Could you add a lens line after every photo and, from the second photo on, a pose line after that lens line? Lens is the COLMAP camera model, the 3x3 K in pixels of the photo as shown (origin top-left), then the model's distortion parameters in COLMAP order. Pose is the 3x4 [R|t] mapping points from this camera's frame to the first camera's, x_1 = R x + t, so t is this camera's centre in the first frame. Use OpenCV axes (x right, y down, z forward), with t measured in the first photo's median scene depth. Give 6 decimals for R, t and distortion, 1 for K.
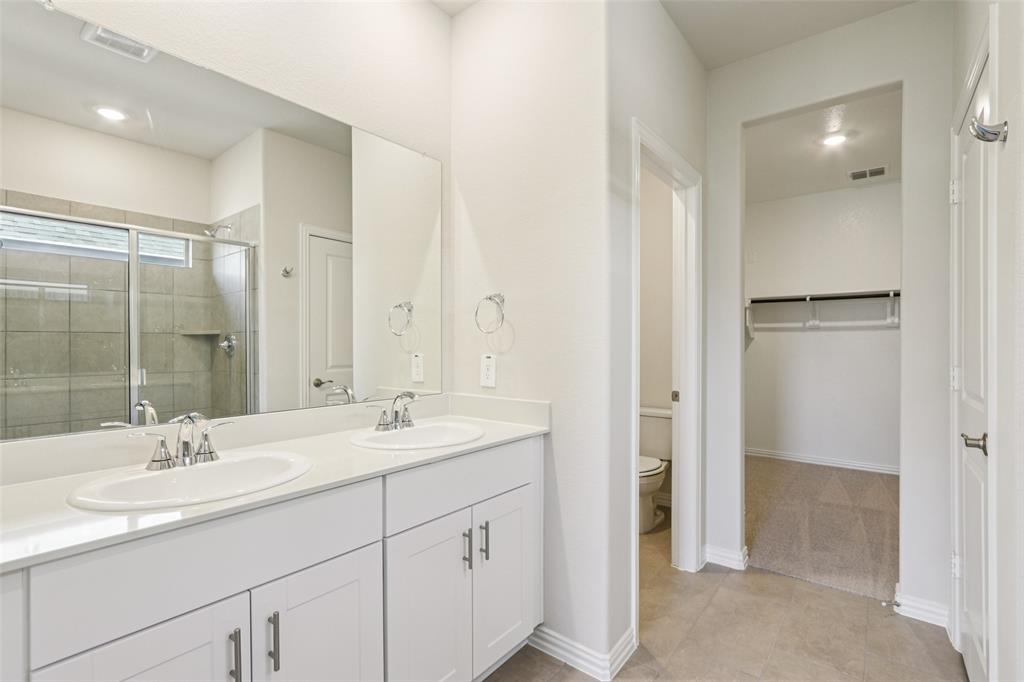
lens RADIAL K [[473.0, 0, 506.1], [0, 473.0, 343.0], [0, 0, 1]] dist [-0.015588, 0.002650]
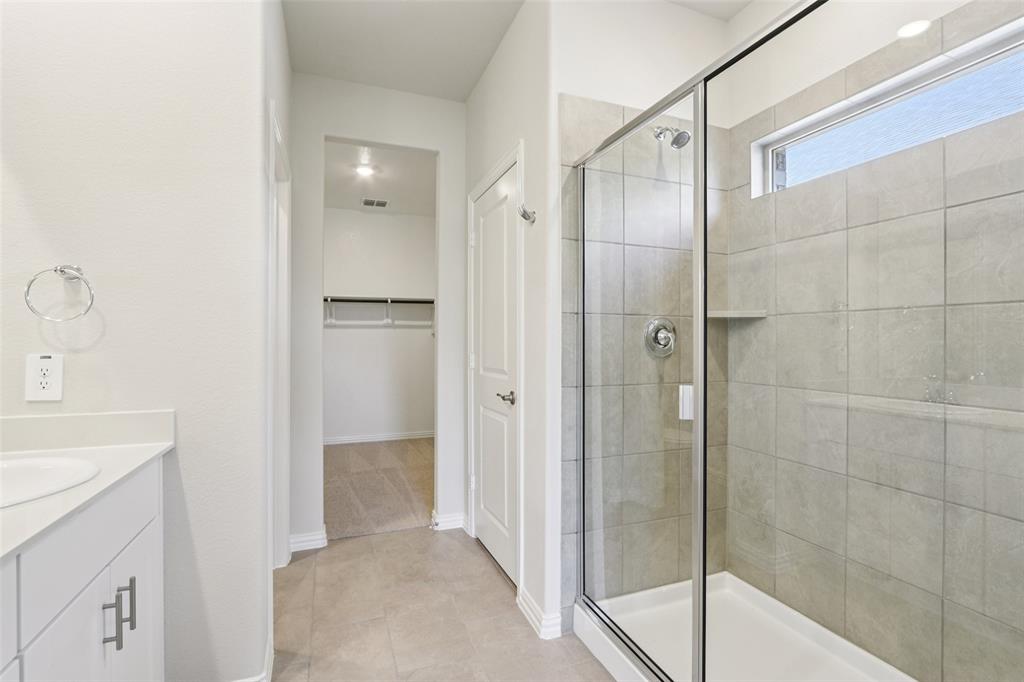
lens RADIAL K [[473.0, 0, 517.7], [0, 473.0, 340.4], [0, 0, 1]] dist [-0.015588, 0.002650]
pose [[0.497011, -0.002071, 0.867742, -0.255987], [0.000970, 0.999998, 0.001831, 0.005427], [-0.867743, -0.000069, 0.497012, 0.081573]]
